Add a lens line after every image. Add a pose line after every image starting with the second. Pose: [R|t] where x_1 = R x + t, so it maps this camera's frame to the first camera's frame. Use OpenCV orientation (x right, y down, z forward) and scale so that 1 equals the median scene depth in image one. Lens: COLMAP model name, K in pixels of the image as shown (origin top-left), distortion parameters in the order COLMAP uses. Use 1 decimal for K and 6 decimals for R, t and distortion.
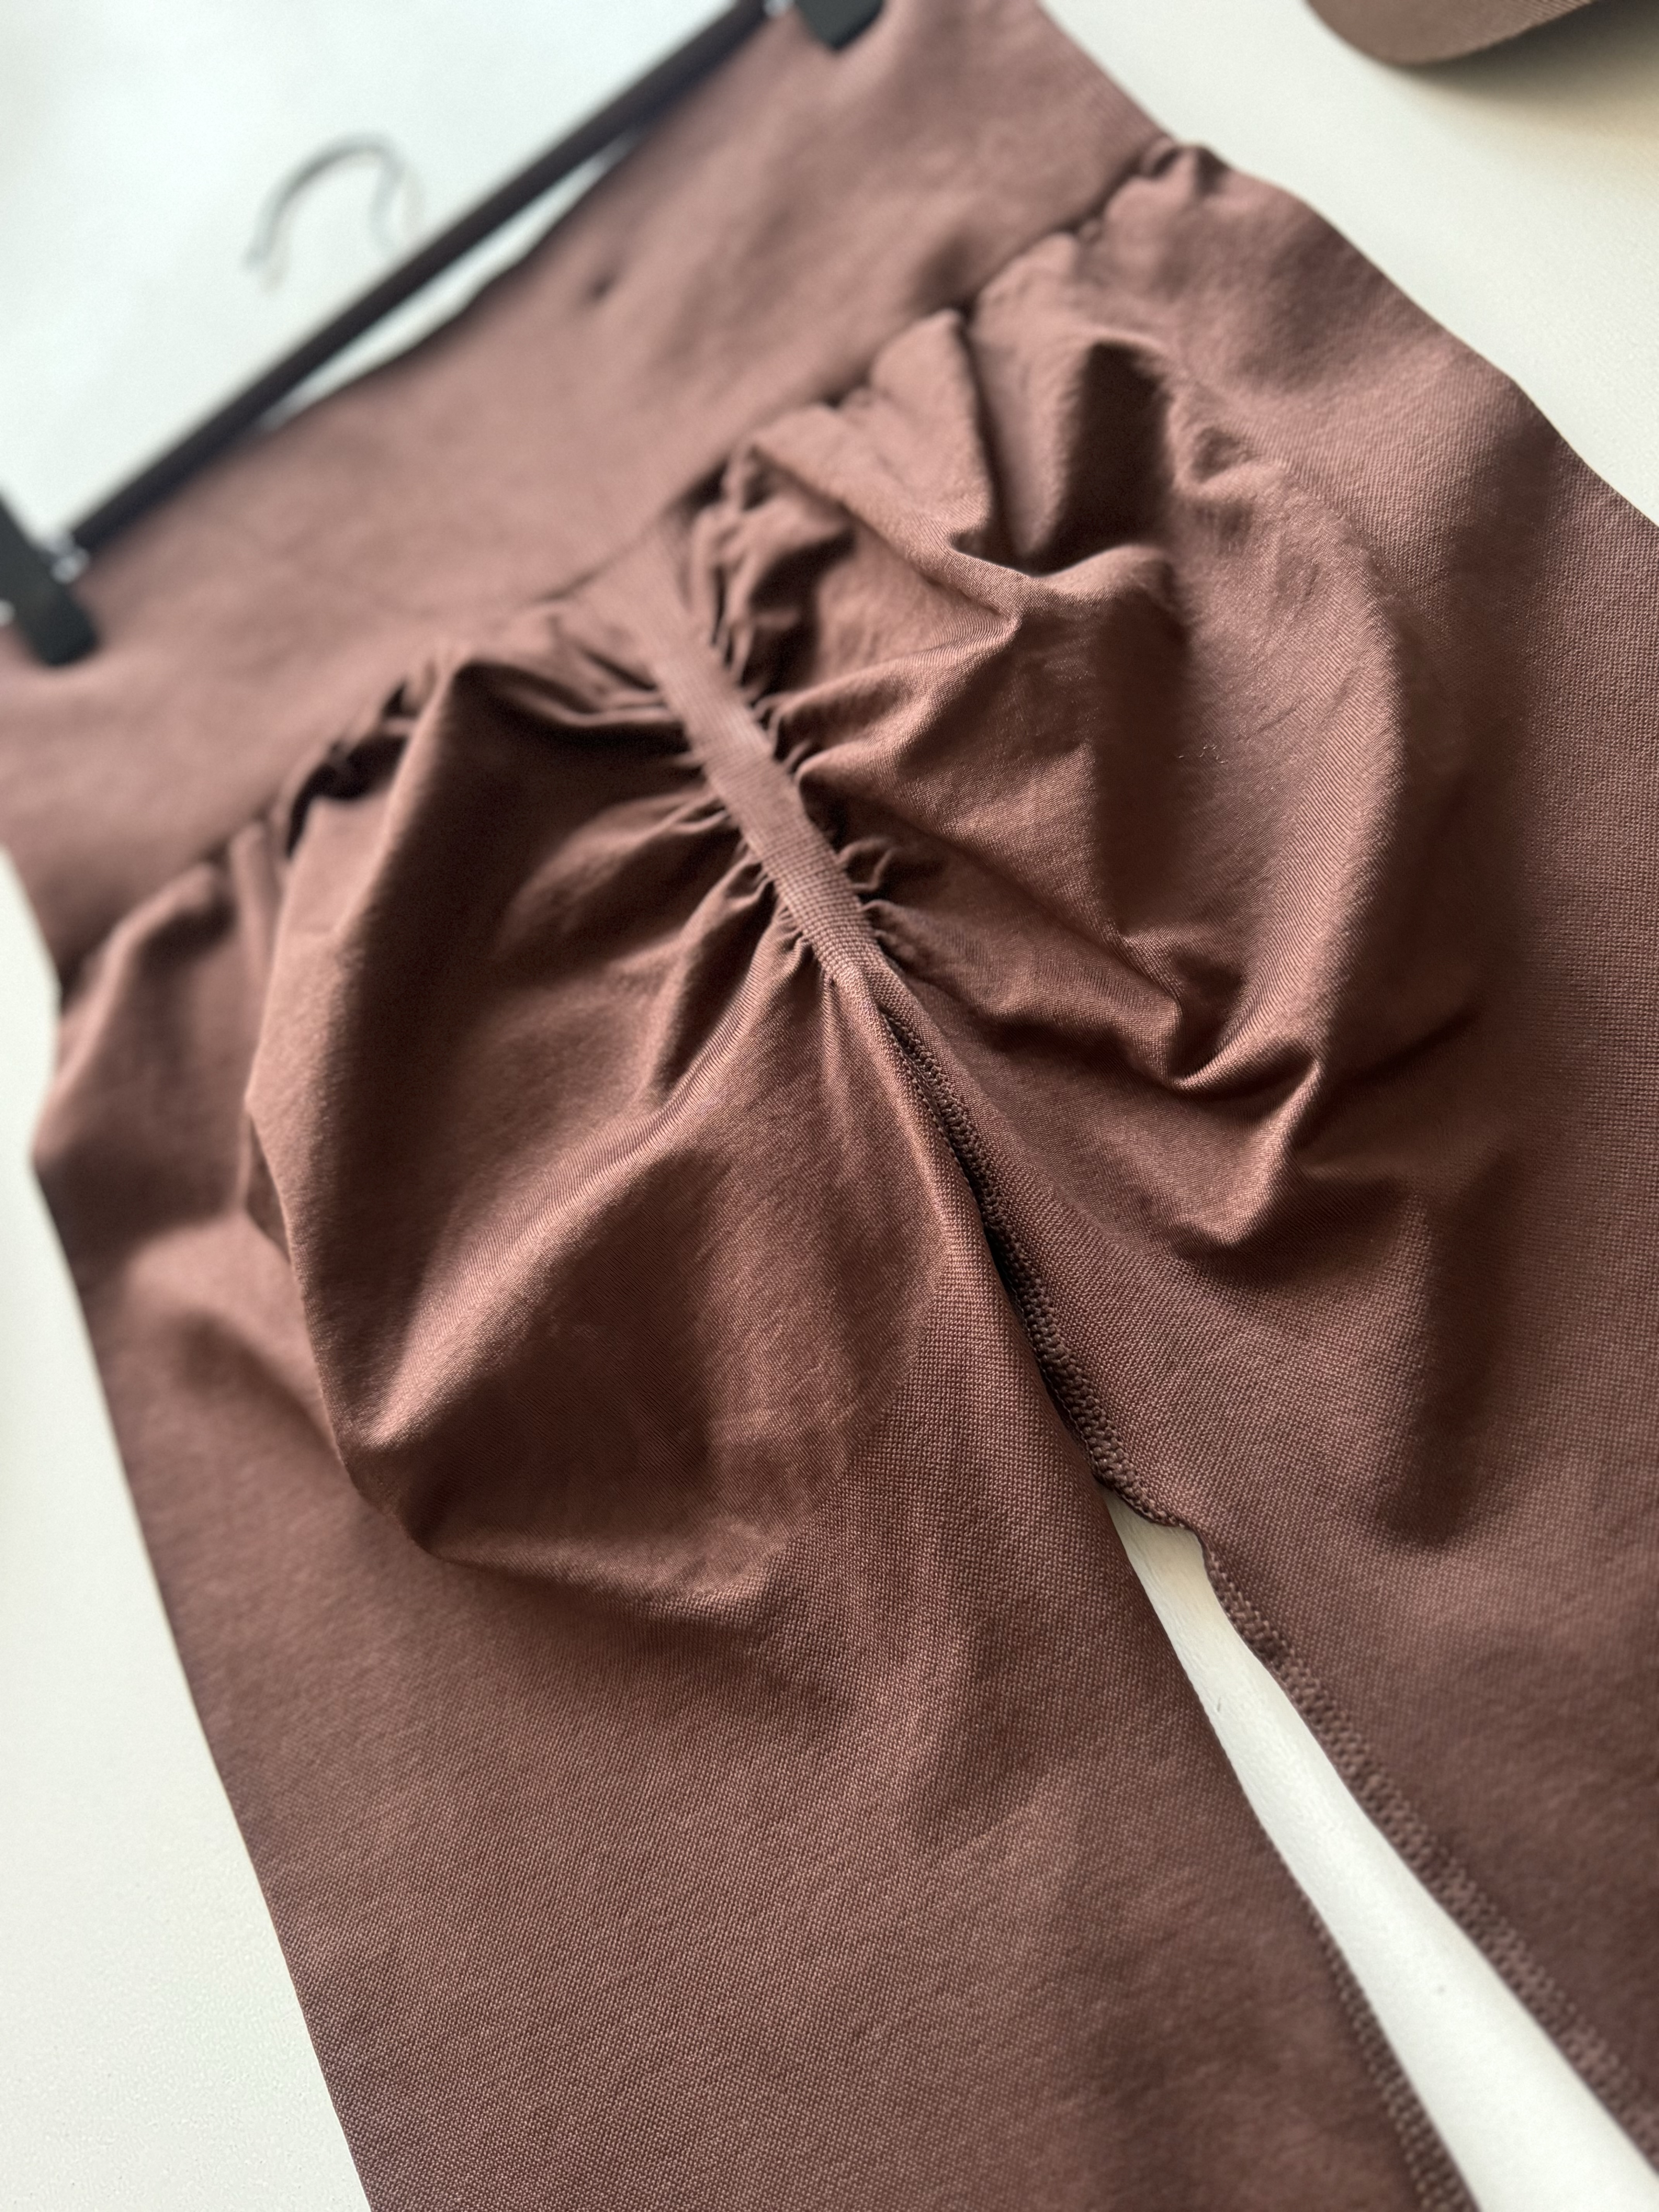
lens RADIAL K [[1659.5, 0, 849.4], [0, 1659.5, 1128.0], [0, 0, 1]] dist [0.198752, -0.478347]
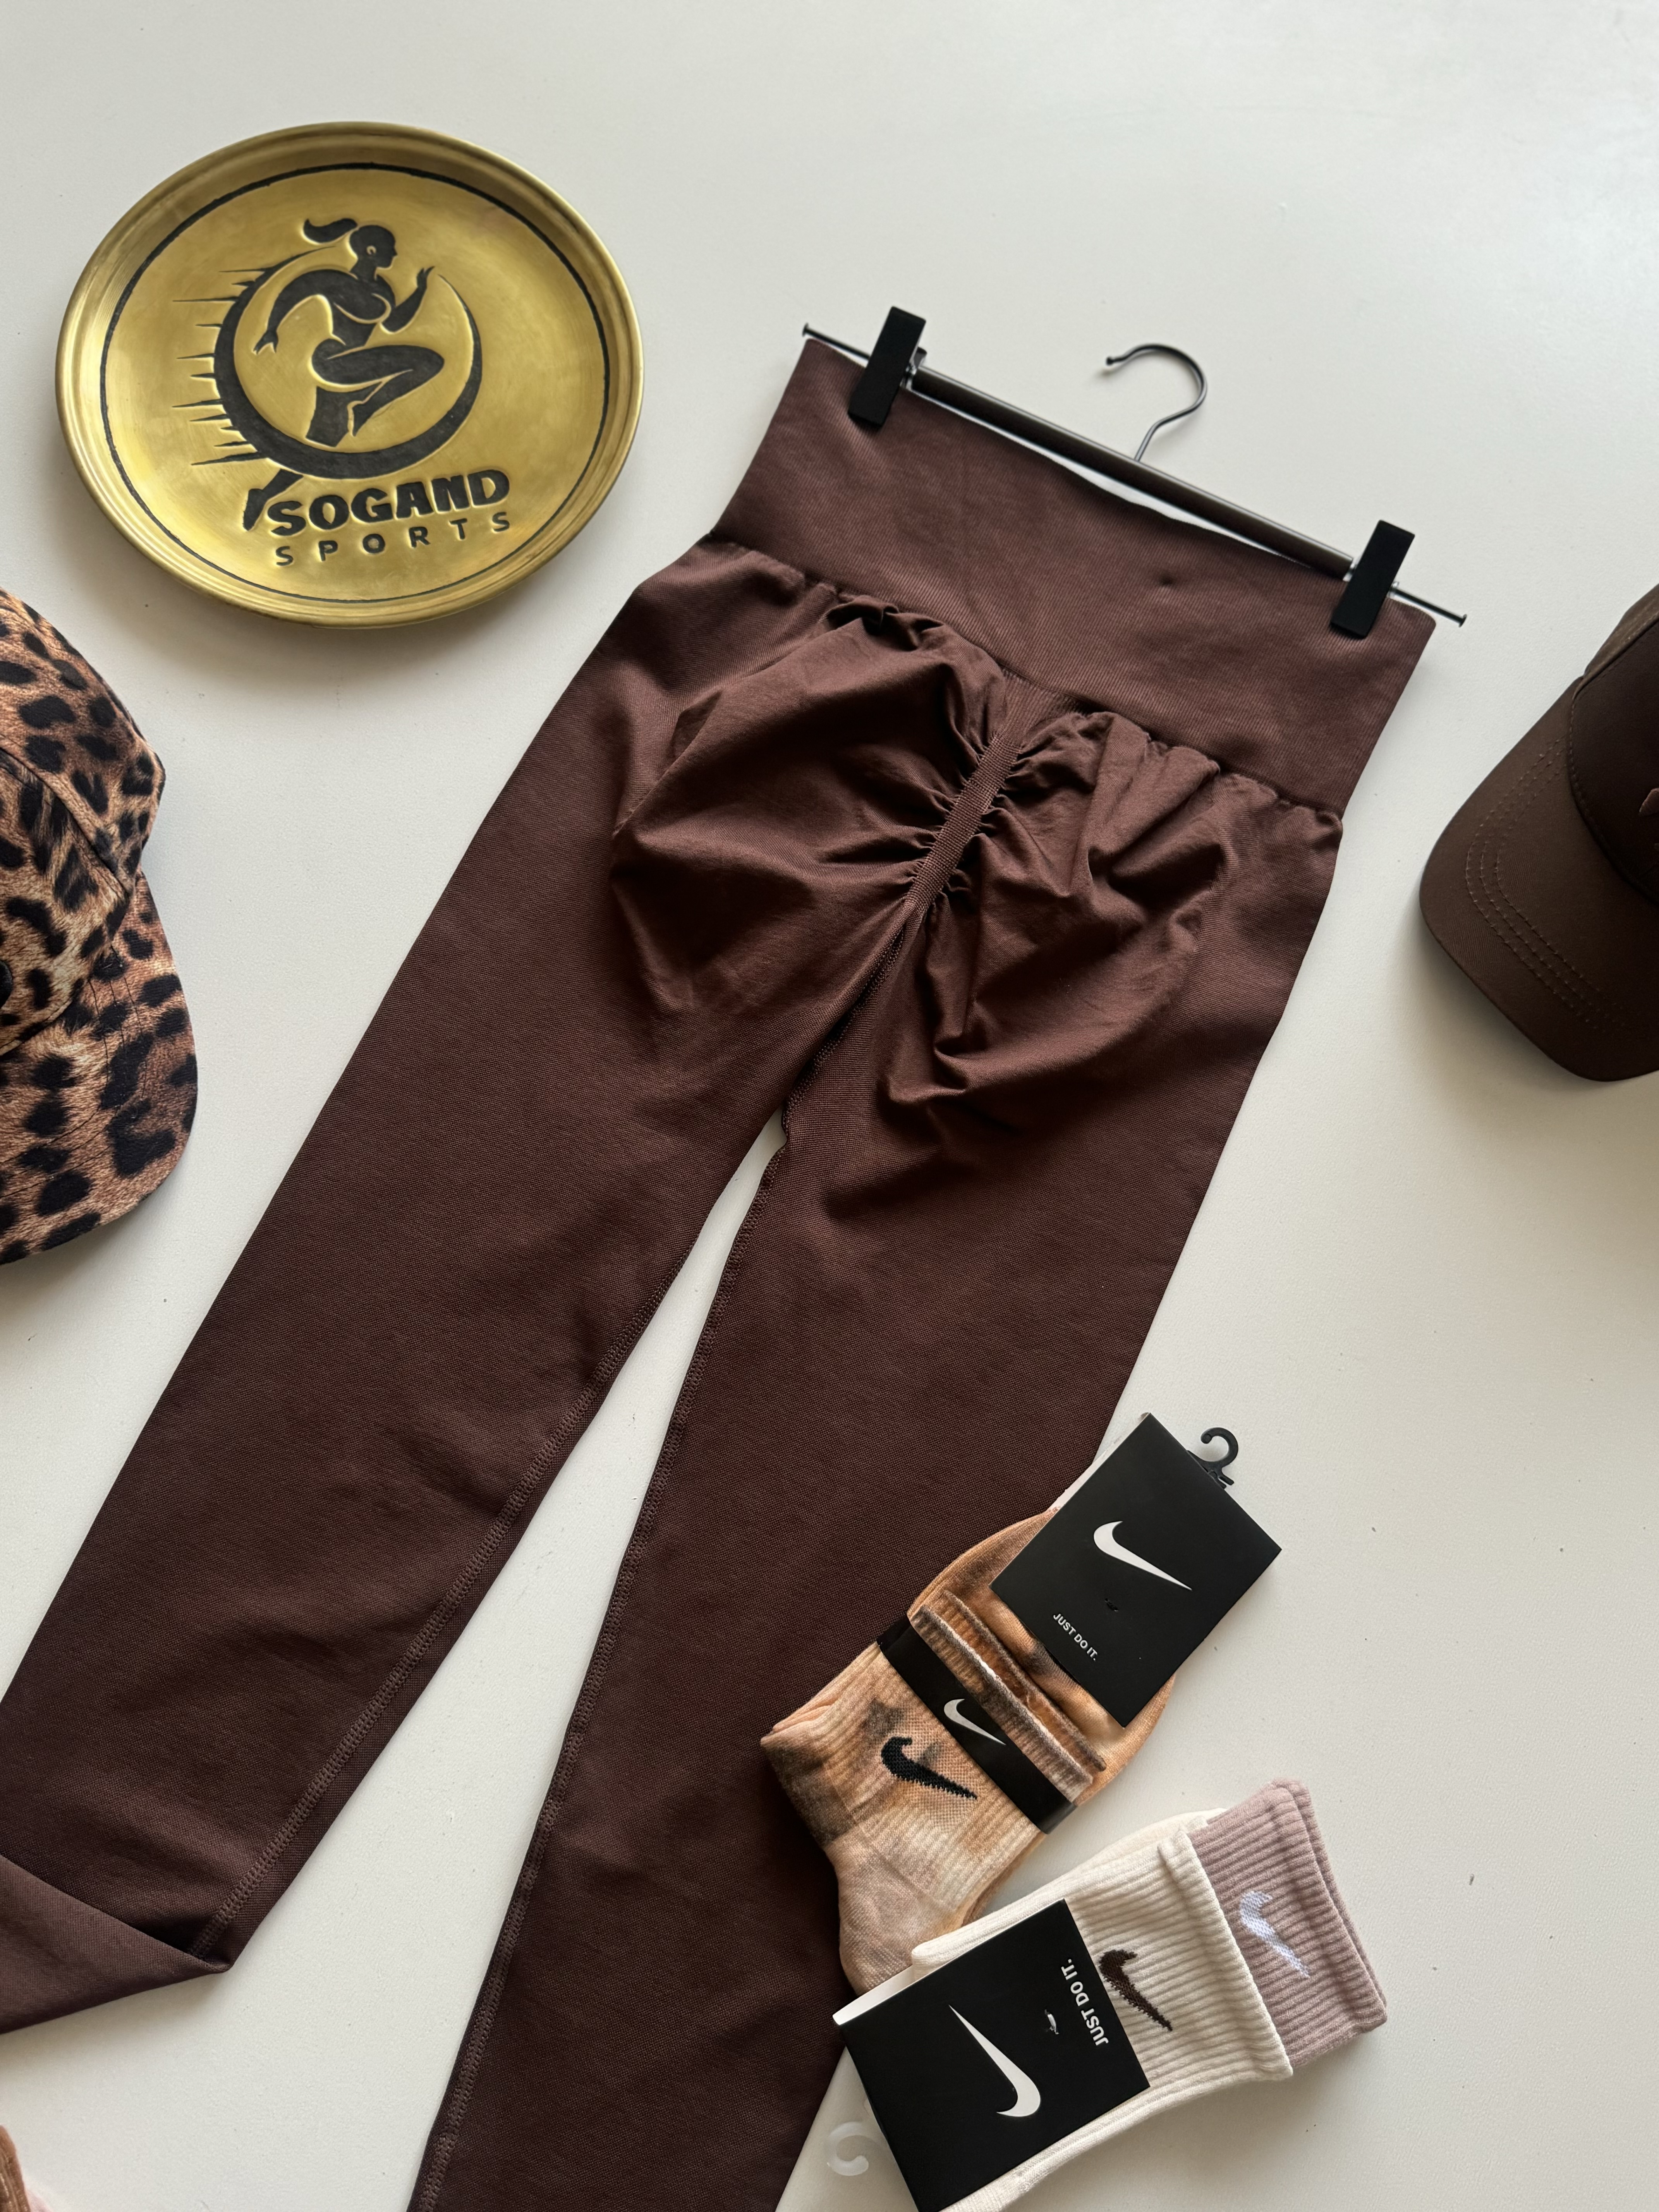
lens RADIAL K [[1698.8, 0, 856.6], [0, 1698.8, 1109.8], [0, 0, 1]] dist [0.094265, -0.094760]
pose [[0.515217, 0.841675, 0.161660, -0.174956], [-0.856640, 0.499819, 0.127862, -0.181118], [0.026817, -0.204361, 0.978528, -1.328035]]
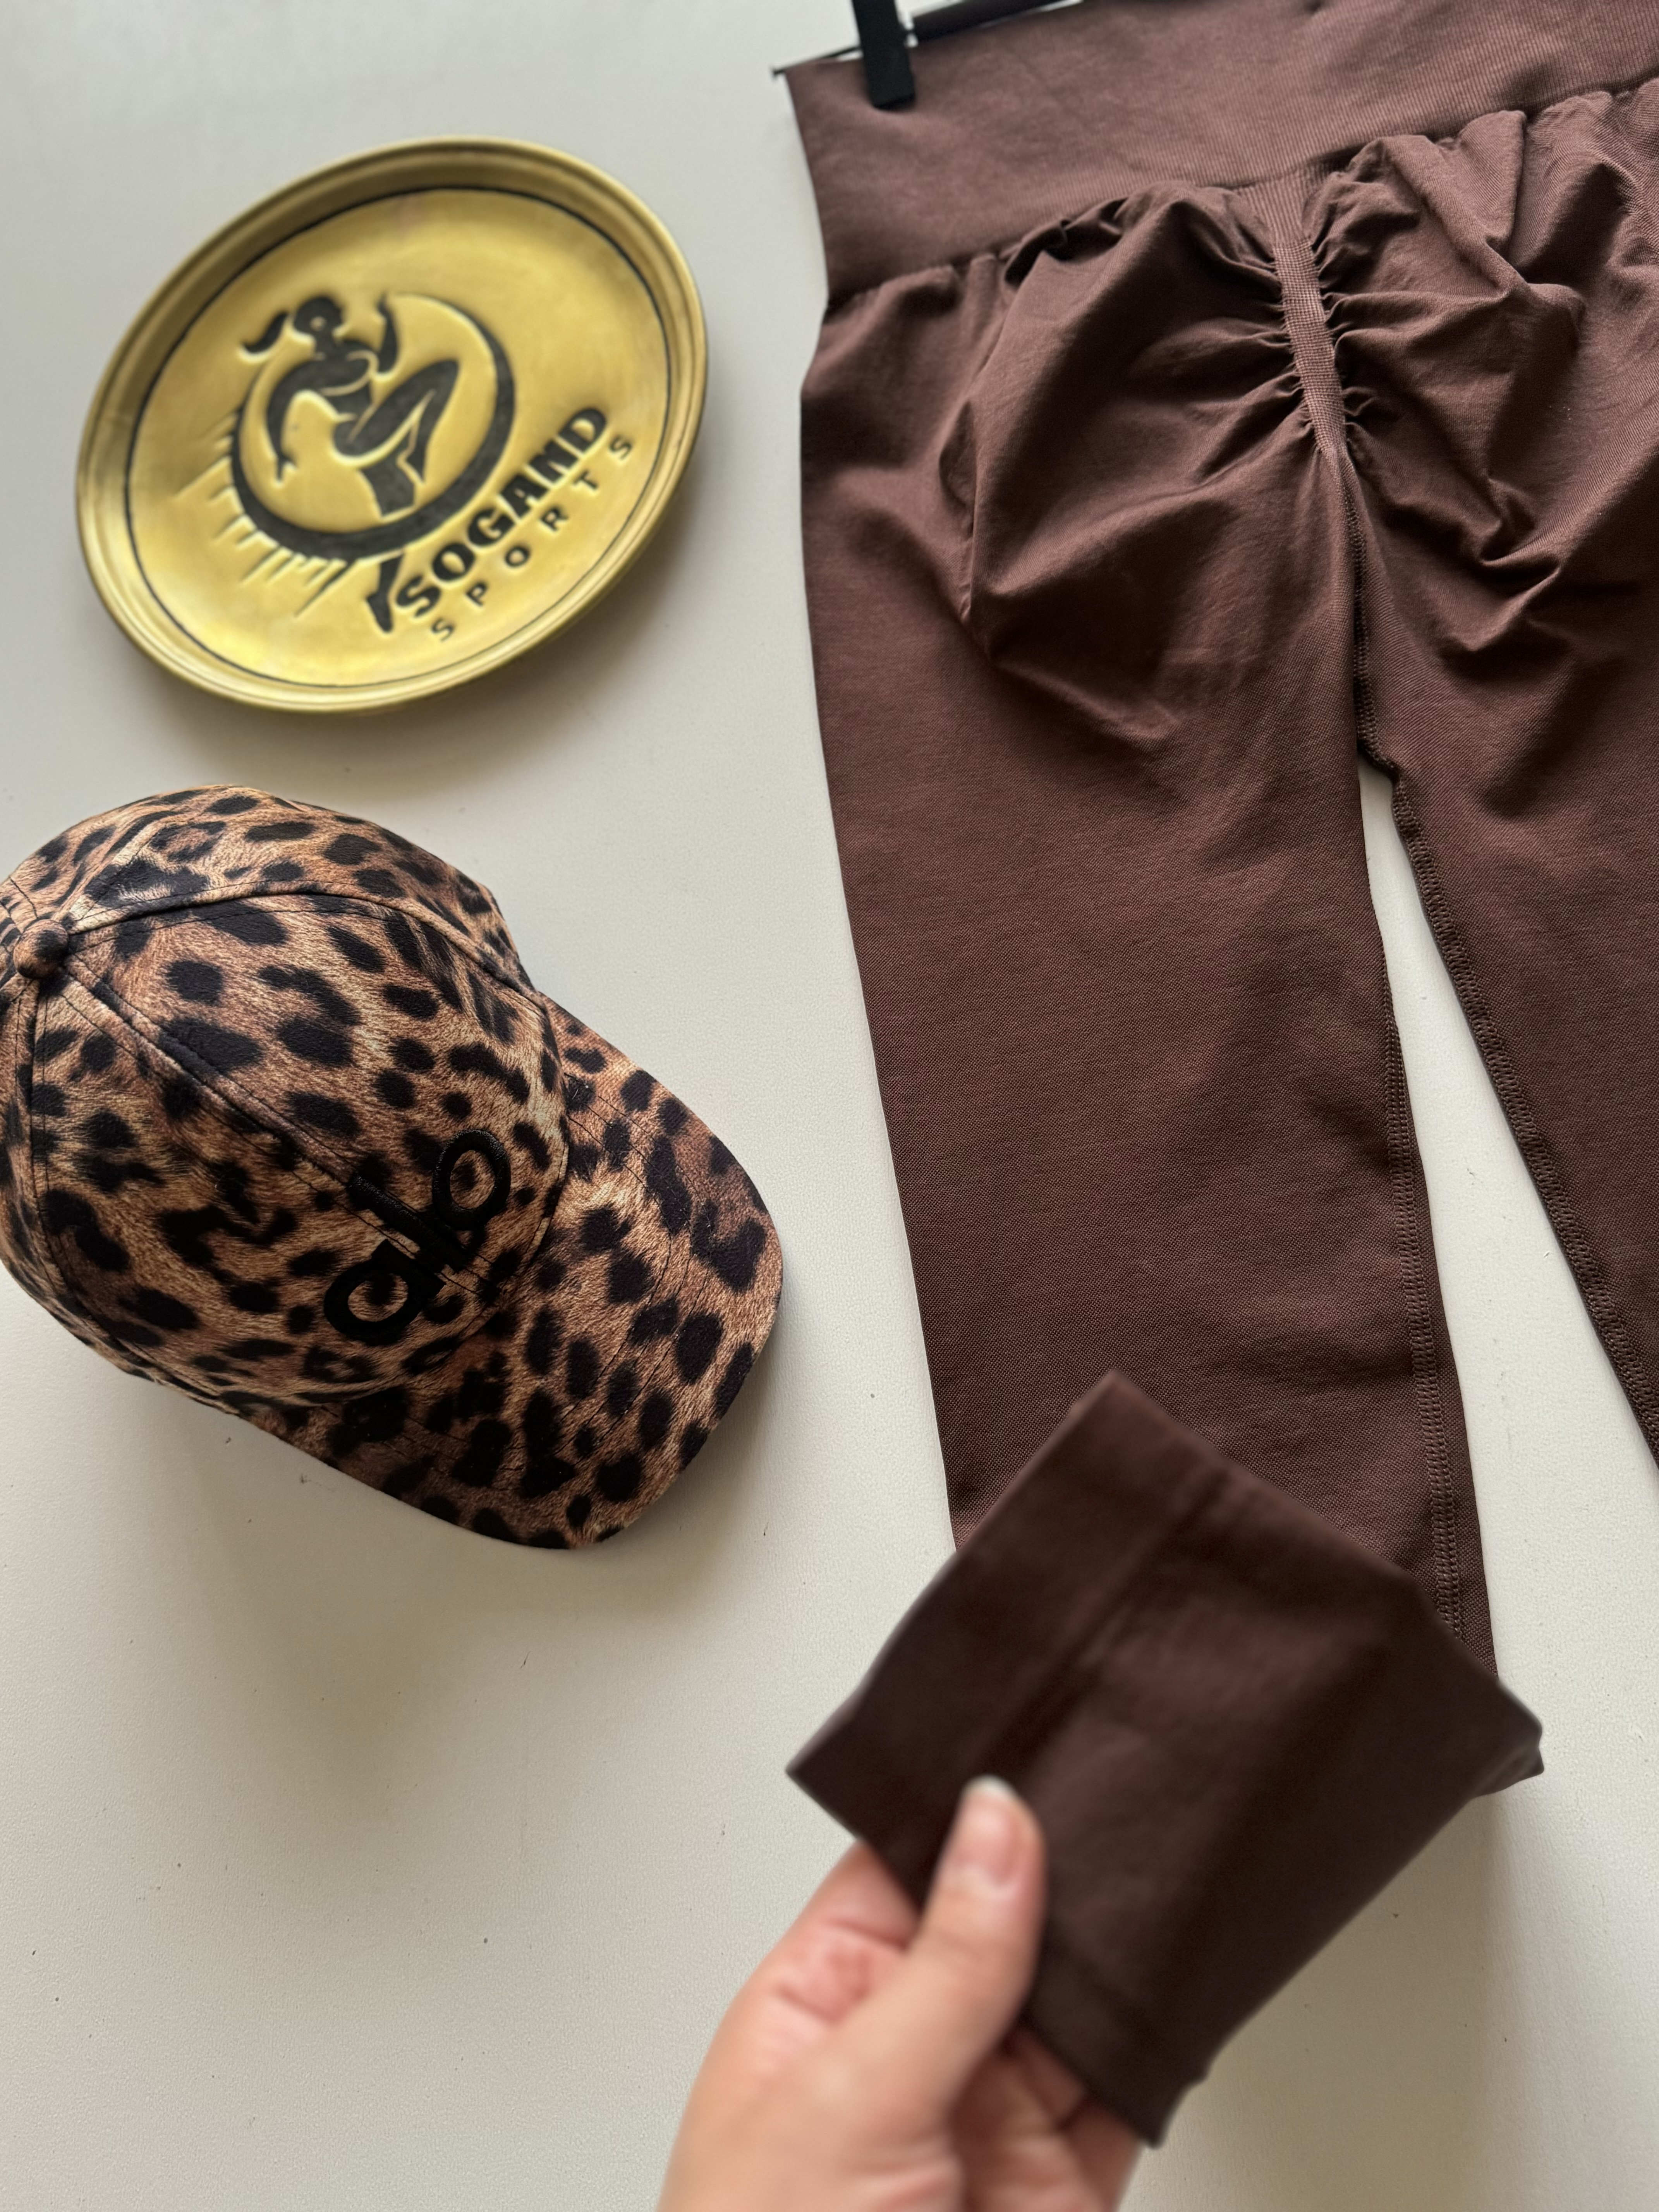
lens RADIAL K [[1698.8, 0, 856.6], [0, 1698.8, 1109.8], [0, 0, 1]] dist [0.094265, -0.094760]
pose [[0.922477, 0.384504, 0.034532, -0.251905], [-0.385851, 0.915419, 0.114576, 0.519837], [0.012444, -0.119018, 0.992814, -0.900332]]
